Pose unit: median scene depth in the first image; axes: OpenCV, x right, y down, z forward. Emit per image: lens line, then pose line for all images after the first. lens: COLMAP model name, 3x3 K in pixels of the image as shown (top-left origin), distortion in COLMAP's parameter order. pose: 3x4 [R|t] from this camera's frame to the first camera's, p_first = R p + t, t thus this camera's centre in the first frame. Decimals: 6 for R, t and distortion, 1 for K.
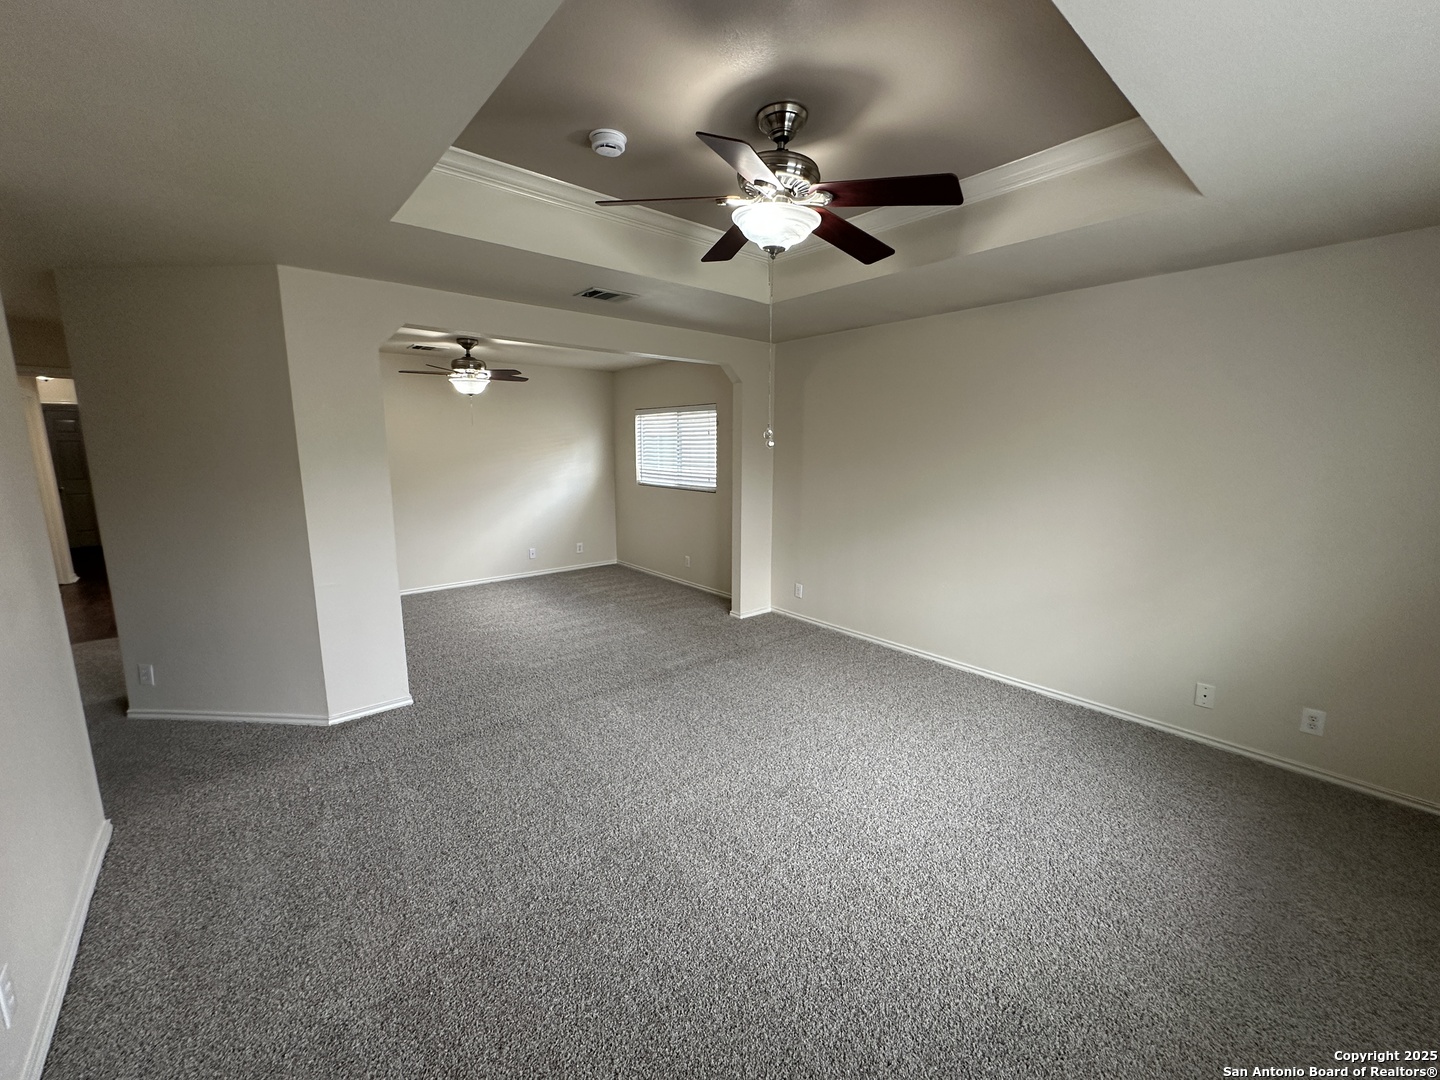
lens RADIAL K [[575.3, 0, 720.4], [0, 575.3, 539.9], [0, 0, 1]] dist [0.001920, 0.000199]
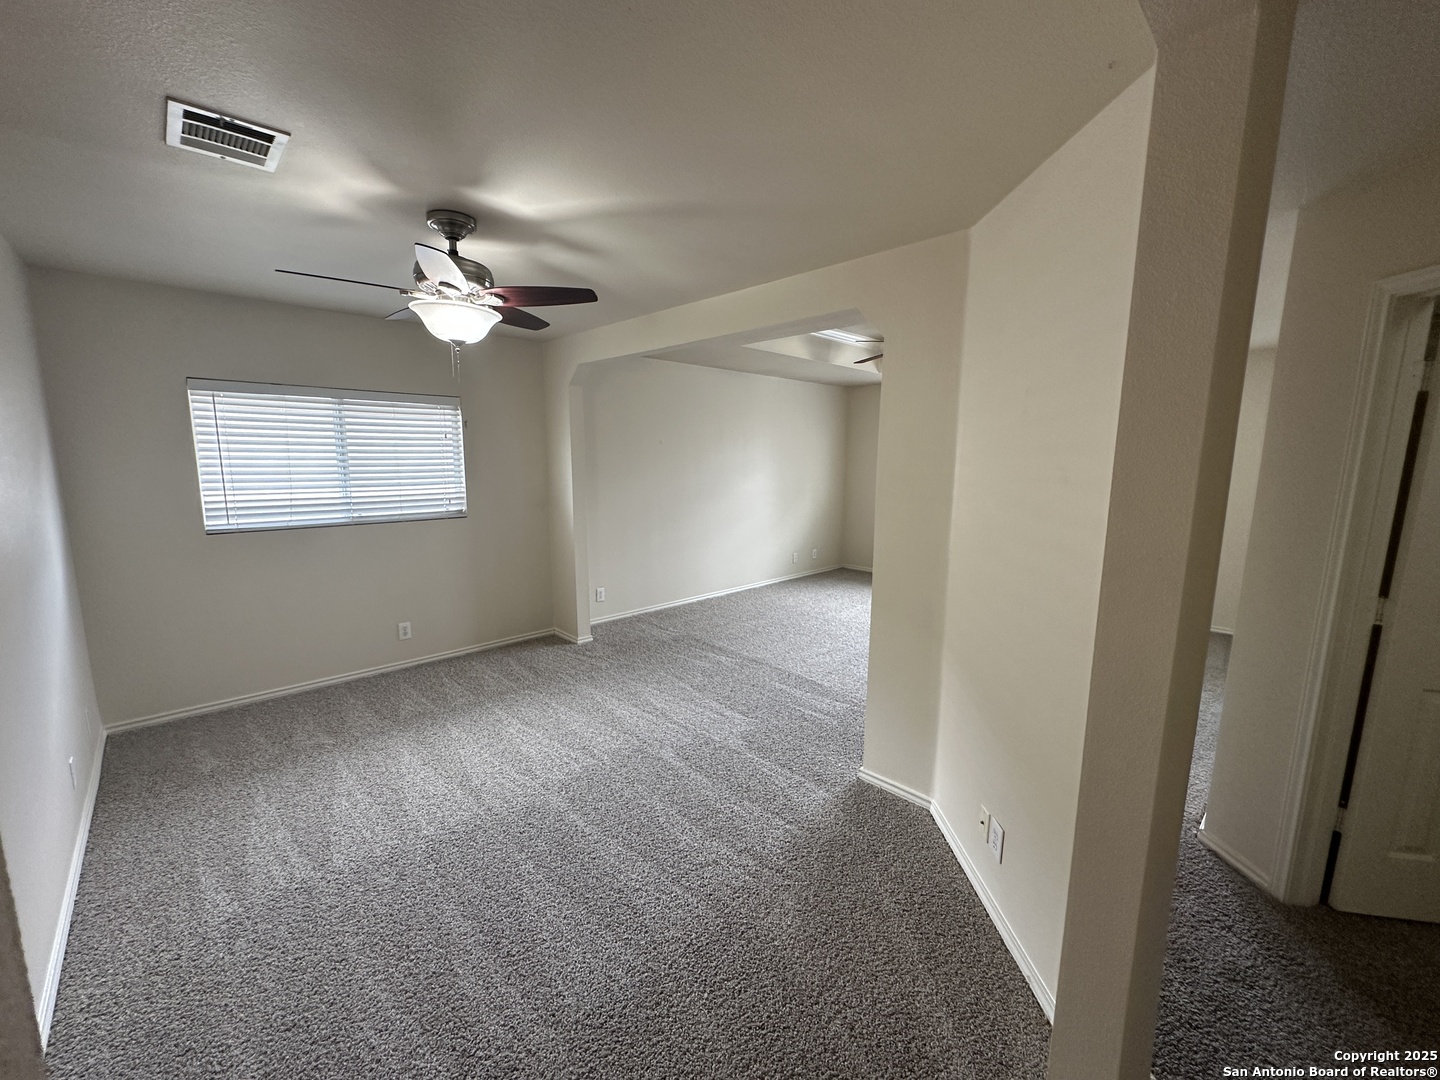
lens RADIAL K [[575.3, 0, 719.6], [0, 575.3, 537.4], [0, 0, 1]] dist [0.001920, 0.000199]
pose [[-0.056926, -0.147142, 0.987476, -0.761034], [0.157557, 0.975362, 0.154419, -0.119204], [-0.985868, 0.164374, -0.032340, 0.702536]]
